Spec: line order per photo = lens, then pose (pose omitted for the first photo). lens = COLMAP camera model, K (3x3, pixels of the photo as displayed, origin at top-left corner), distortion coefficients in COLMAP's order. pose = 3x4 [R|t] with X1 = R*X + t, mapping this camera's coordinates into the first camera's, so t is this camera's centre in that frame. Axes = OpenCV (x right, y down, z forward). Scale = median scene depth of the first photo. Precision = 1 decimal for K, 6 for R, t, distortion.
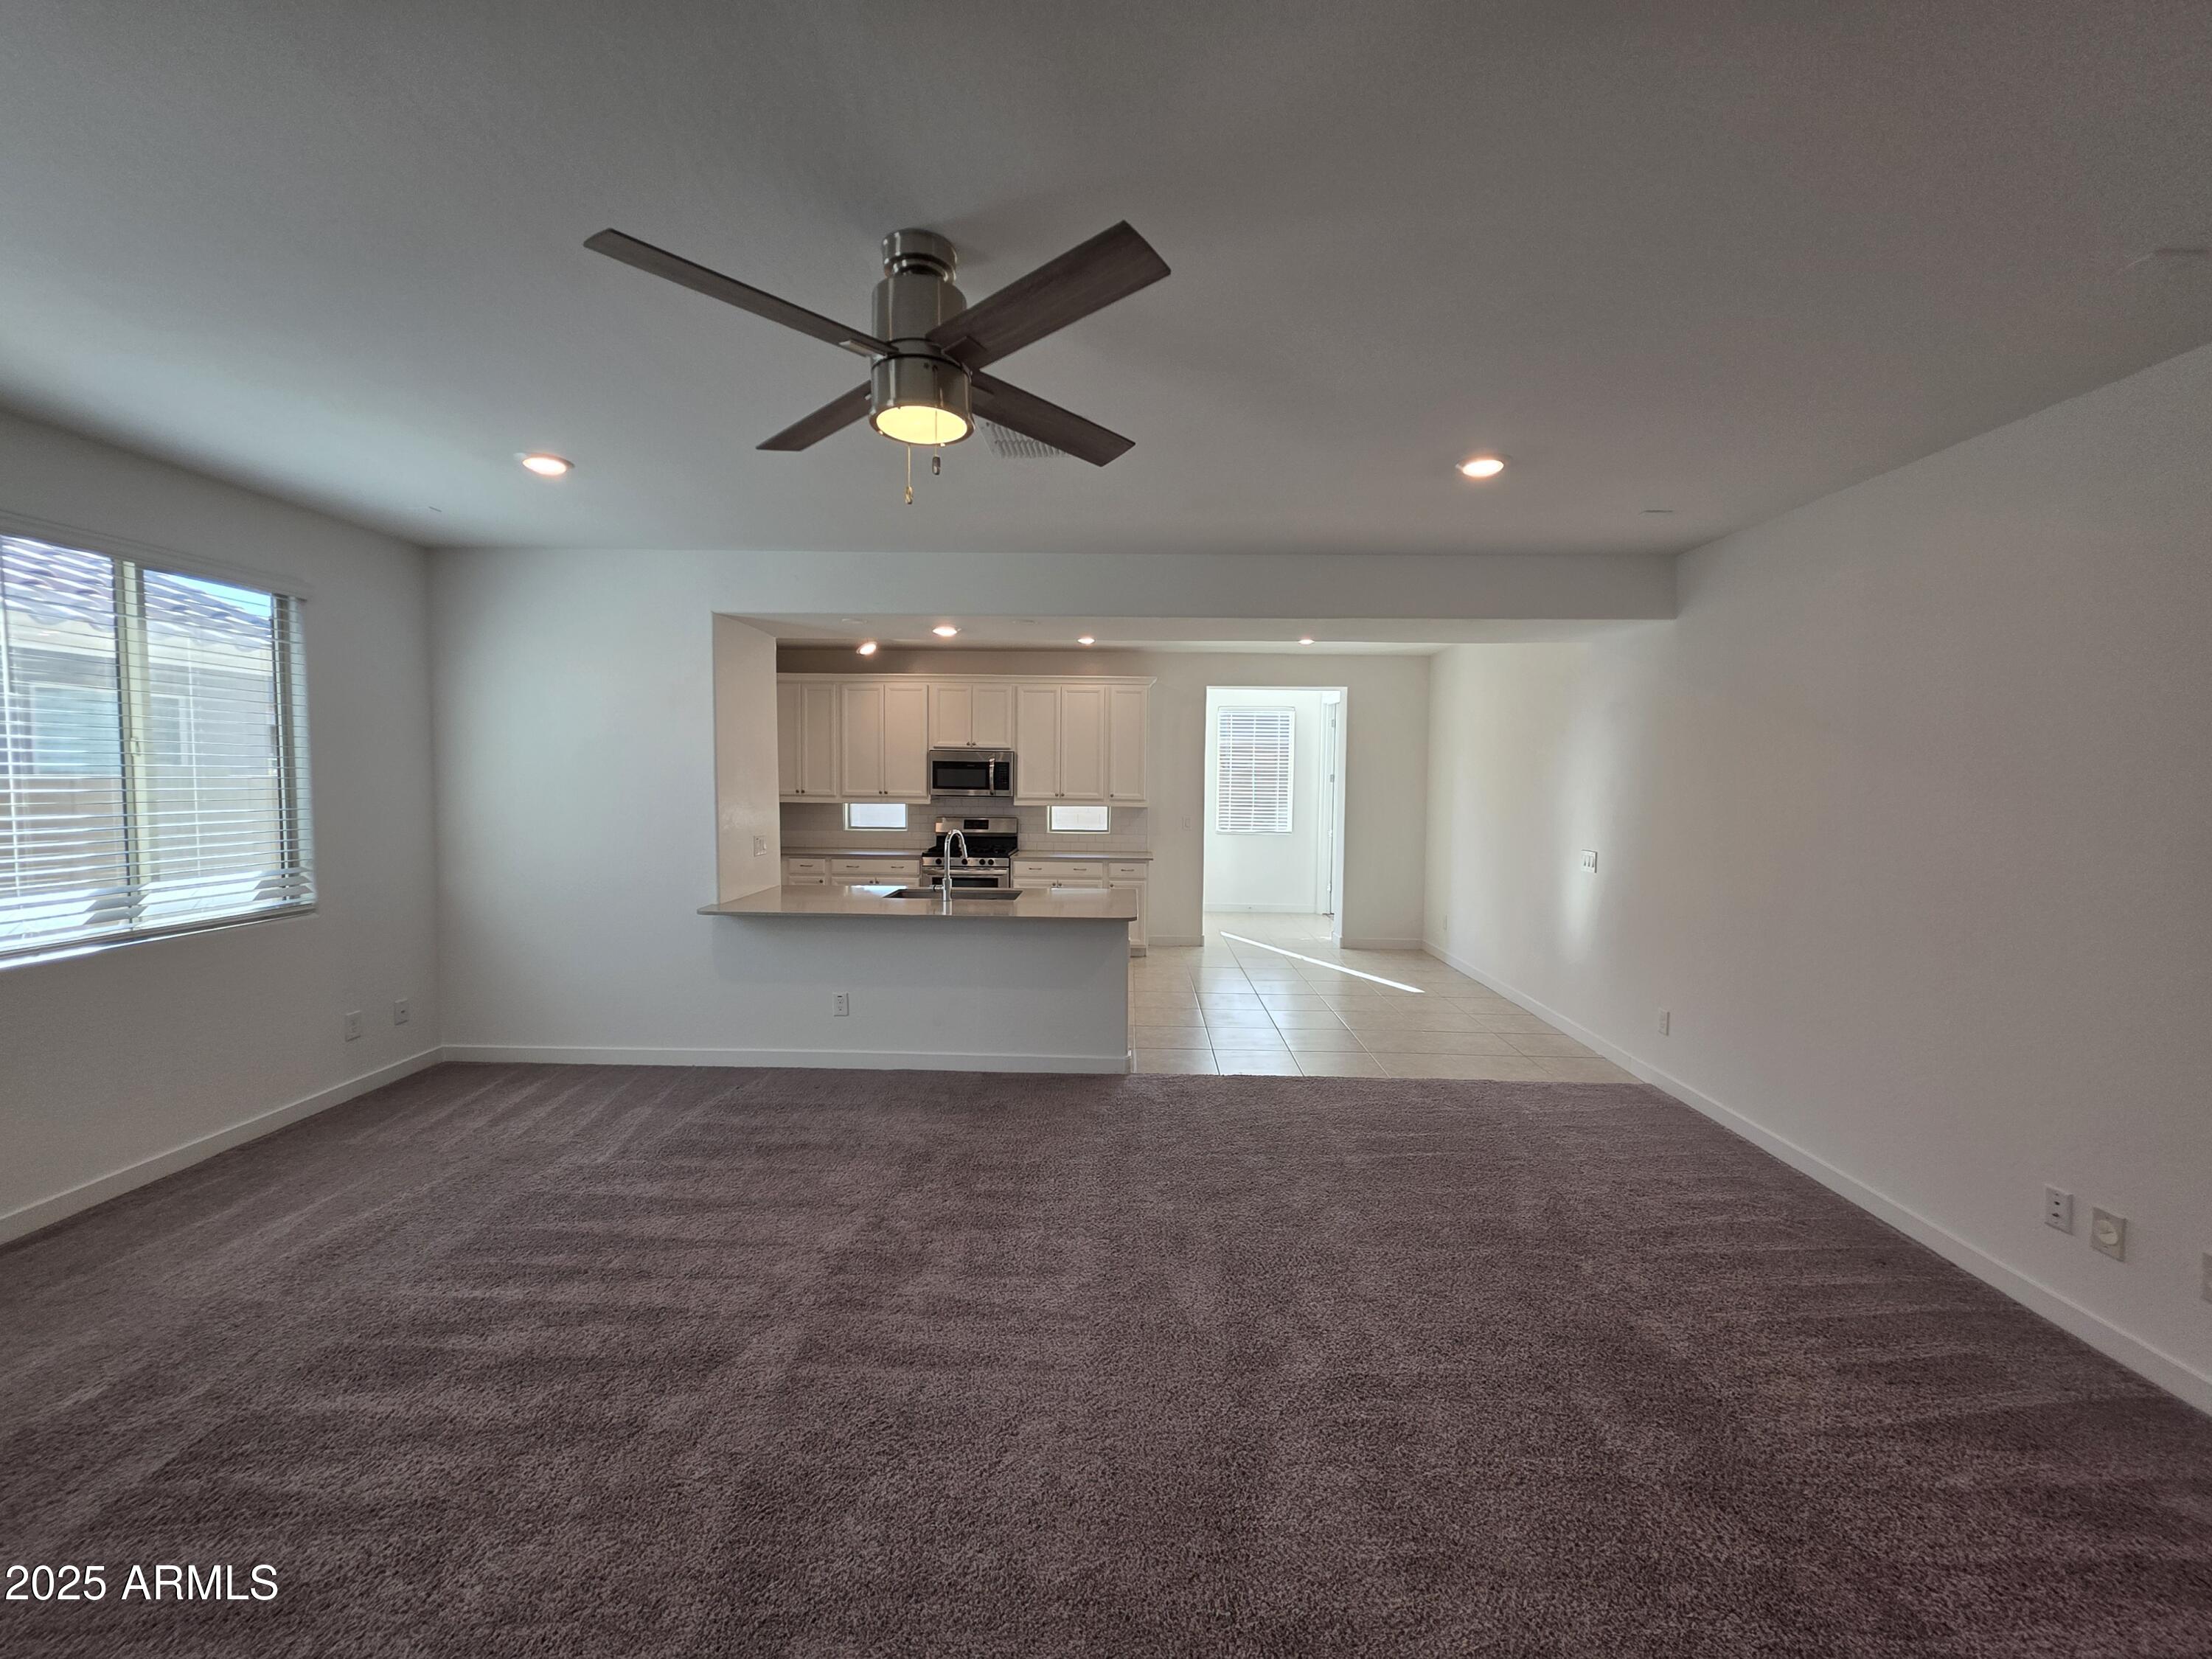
lens RADIAL K [[884.7, 0, 1101.5], [0, 884.7, 831.8], [0, 0, 1]] dist [0.001132, 0.000208]
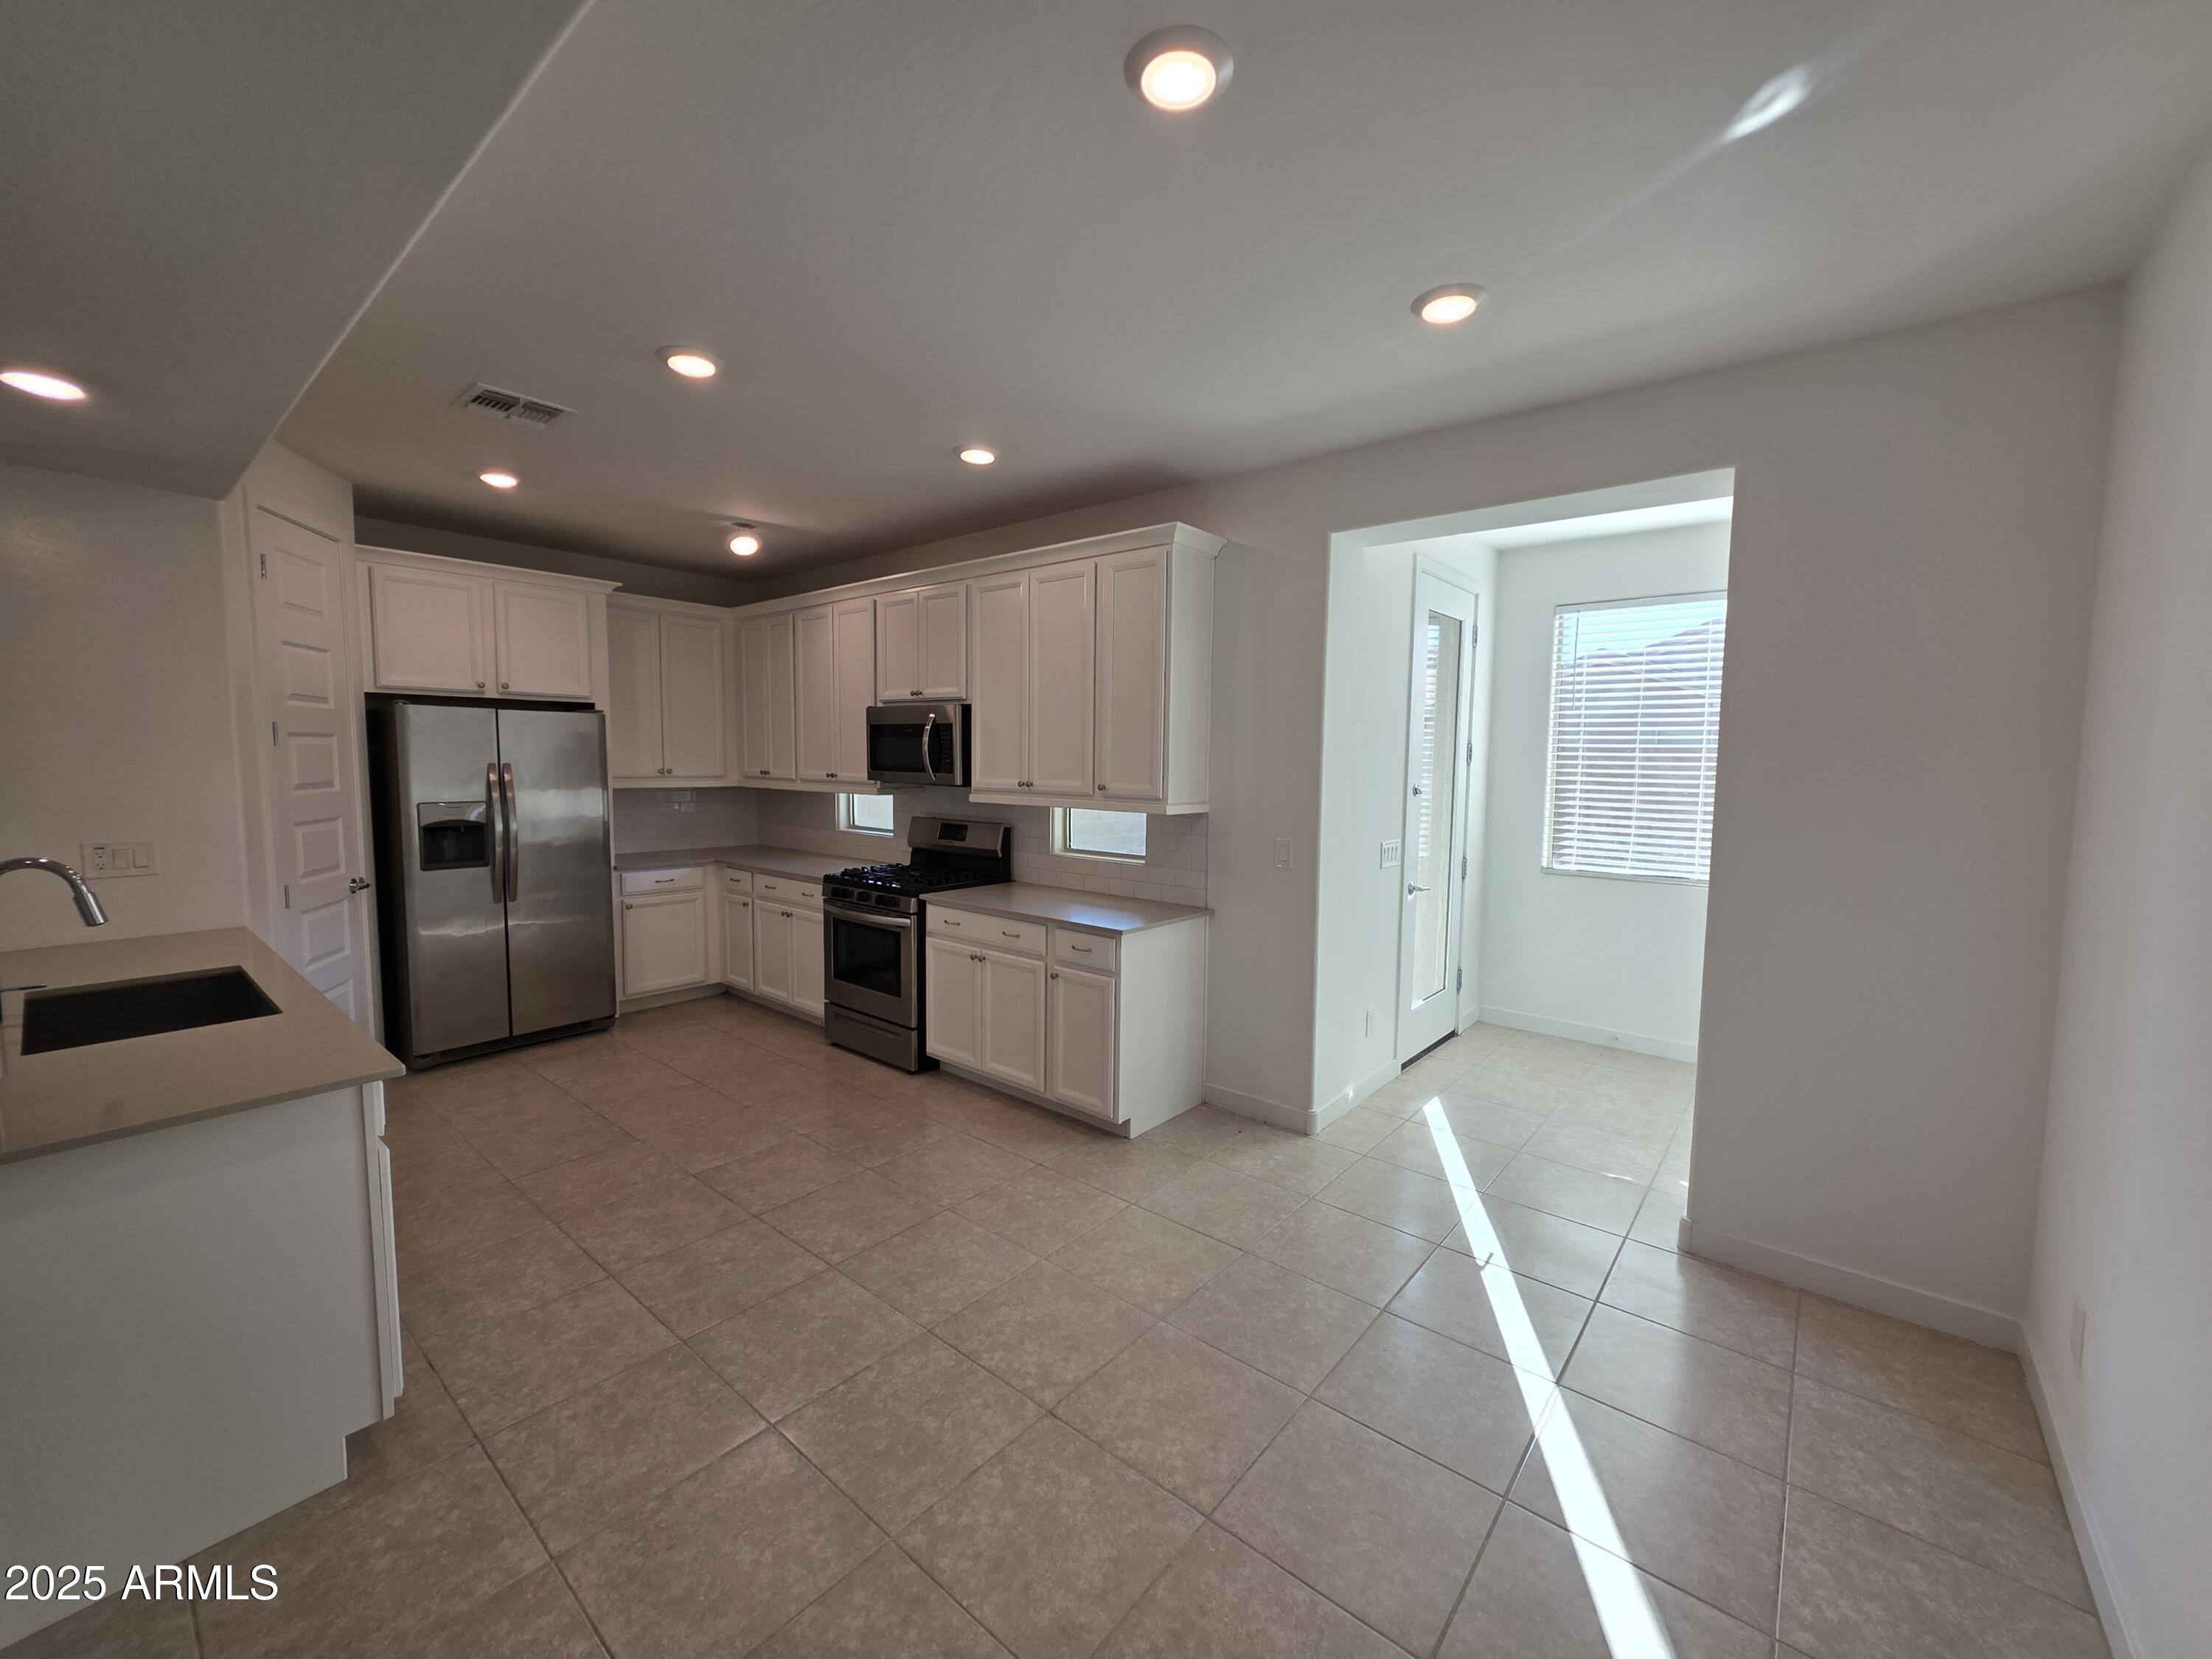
lens RADIAL K [[884.7, 0, 1107.4], [0, 884.7, 827.8], [0, 0, 1]] dist [0.001132, 0.000208]
pose [[0.794084, 0.046204, -0.606049, 0.306213], [-0.040593, 0.998912, 0.022968, -0.030118], [0.606451, 0.006363, 0.795096, 0.617339]]
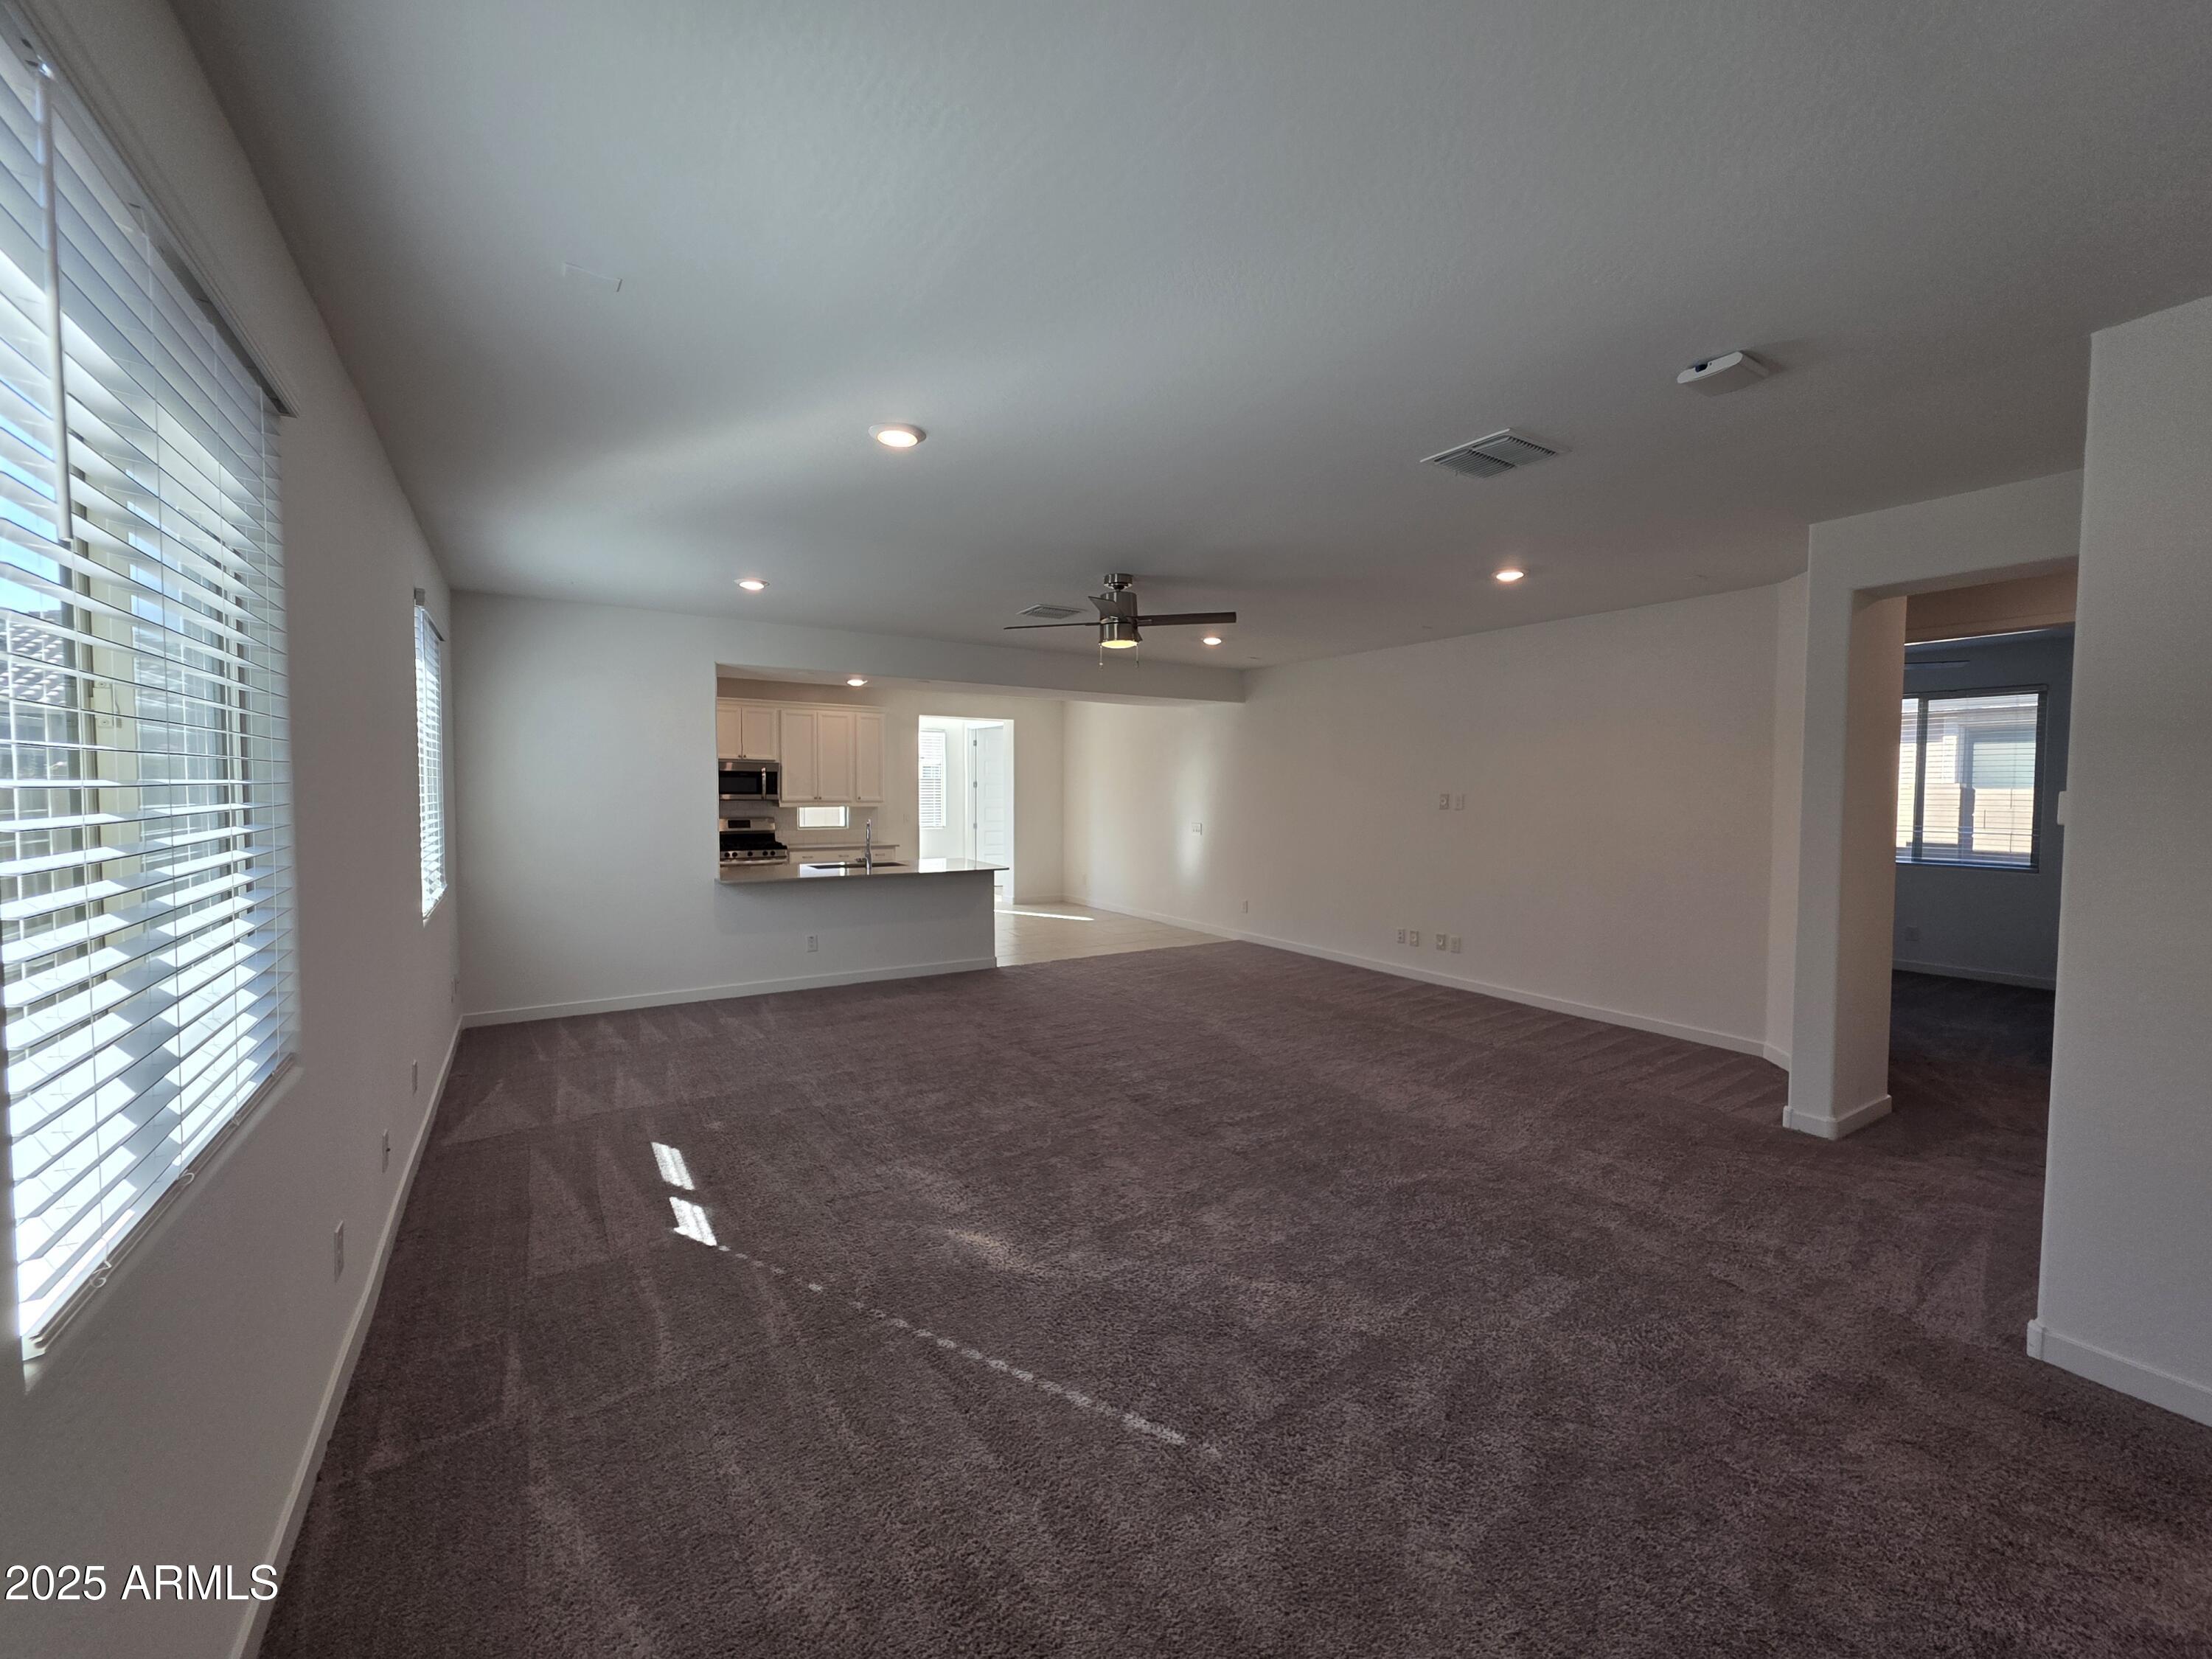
lens RADIAL K [[884.7, 0, 1113.8], [0, 884.7, 826.6], [0, 0, 1]] dist [0.001132, 0.000208]
pose [[0.822312, -0.028762, 0.568310, -0.415897], [0.037662, 0.999283, -0.003921, 0.019510], [-0.567790, 0.024628, 0.822805, -0.265254]]
